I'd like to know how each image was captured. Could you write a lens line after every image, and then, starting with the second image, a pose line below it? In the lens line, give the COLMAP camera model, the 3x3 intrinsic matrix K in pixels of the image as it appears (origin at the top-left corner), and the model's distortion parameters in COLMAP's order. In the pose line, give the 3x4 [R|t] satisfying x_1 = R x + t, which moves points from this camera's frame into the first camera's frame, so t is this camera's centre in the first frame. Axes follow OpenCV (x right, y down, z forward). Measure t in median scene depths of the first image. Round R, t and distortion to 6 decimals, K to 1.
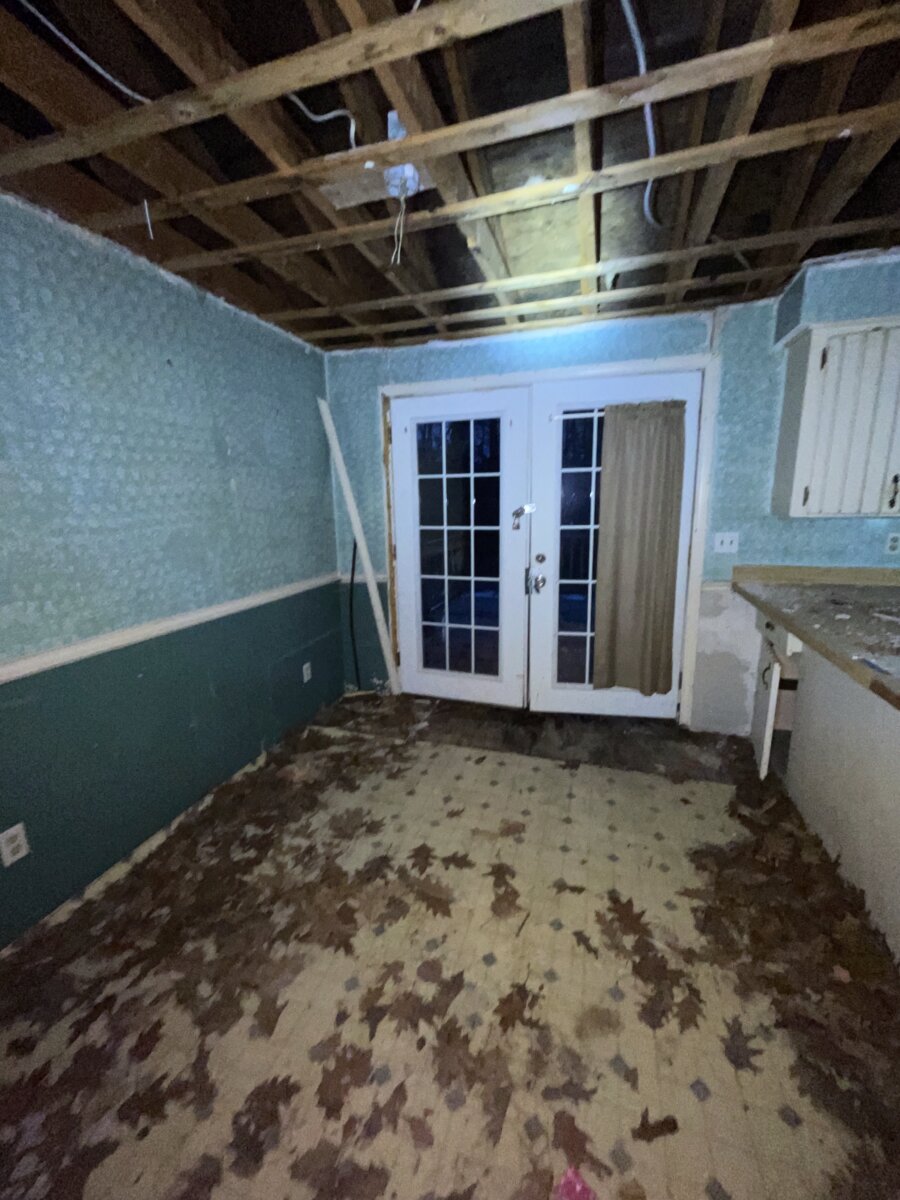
lens RADIAL K [[480.4, 0, 450.5], [0, 480.4, 602.4], [0, 0, 1]] dist [-0.005214, -0.000337]
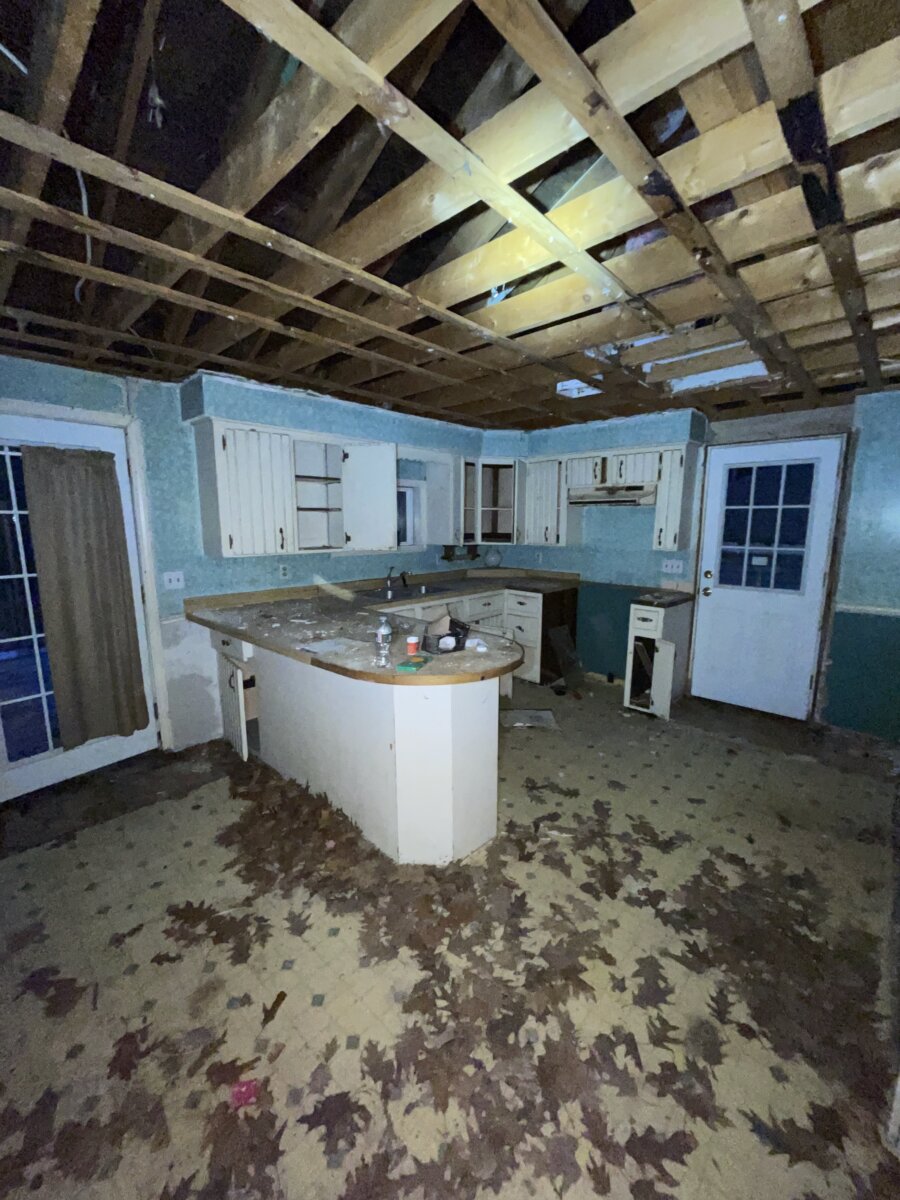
lens RADIAL K [[480.4, 0, 447.0], [0, 480.4, 603.6], [0, 0, 1]] dist [-0.005214, -0.000337]
pose [[0.435508, -0.127853, 0.891059, -0.225094], [0.178447, 0.982480, 0.053754, -0.019054], [-0.882320, 0.135597, 0.450693, -0.119026]]
